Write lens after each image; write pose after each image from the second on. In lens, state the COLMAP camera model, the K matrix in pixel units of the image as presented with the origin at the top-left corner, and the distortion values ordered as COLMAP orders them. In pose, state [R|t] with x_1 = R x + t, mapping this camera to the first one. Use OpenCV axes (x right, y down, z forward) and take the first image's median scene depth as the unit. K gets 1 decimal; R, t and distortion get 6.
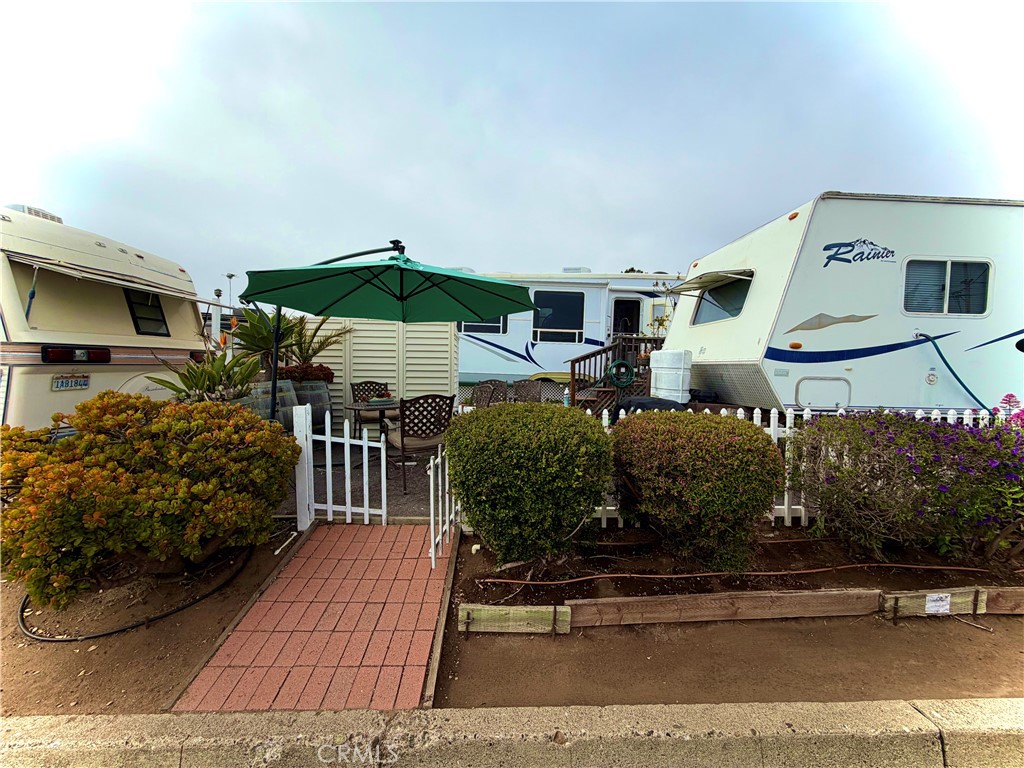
lens RADIAL K [[408.8, 0, 512.0], [0, 408.8, 384.0], [0, 0, 1]] dist [-0.000641, -0.000013]
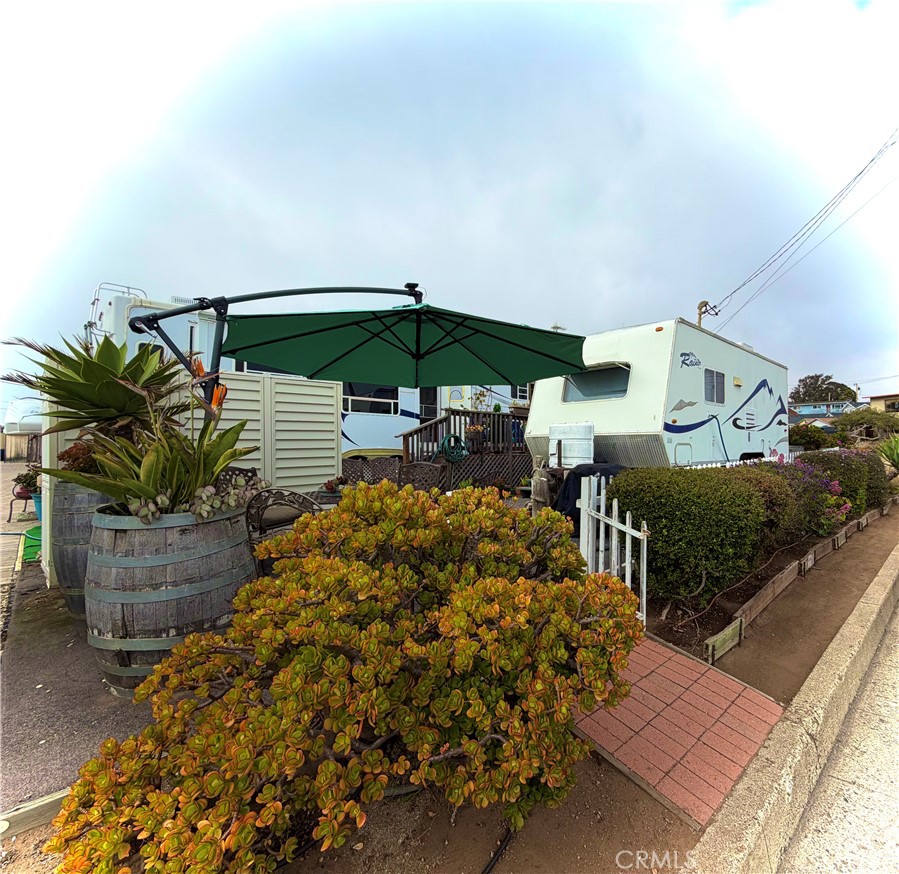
lens RADIAL K [[463.4, 0, 526.8], [0, 463.4, 436.2], [0, 0, 1]] dist [0.002413, 0.000218]
pose [[0.710665, -0.009178, 0.703470, -0.546790], [0.048906, 0.998141, -0.036383, -0.006138], [-0.701828, 0.060260, 0.709793, 0.154413]]
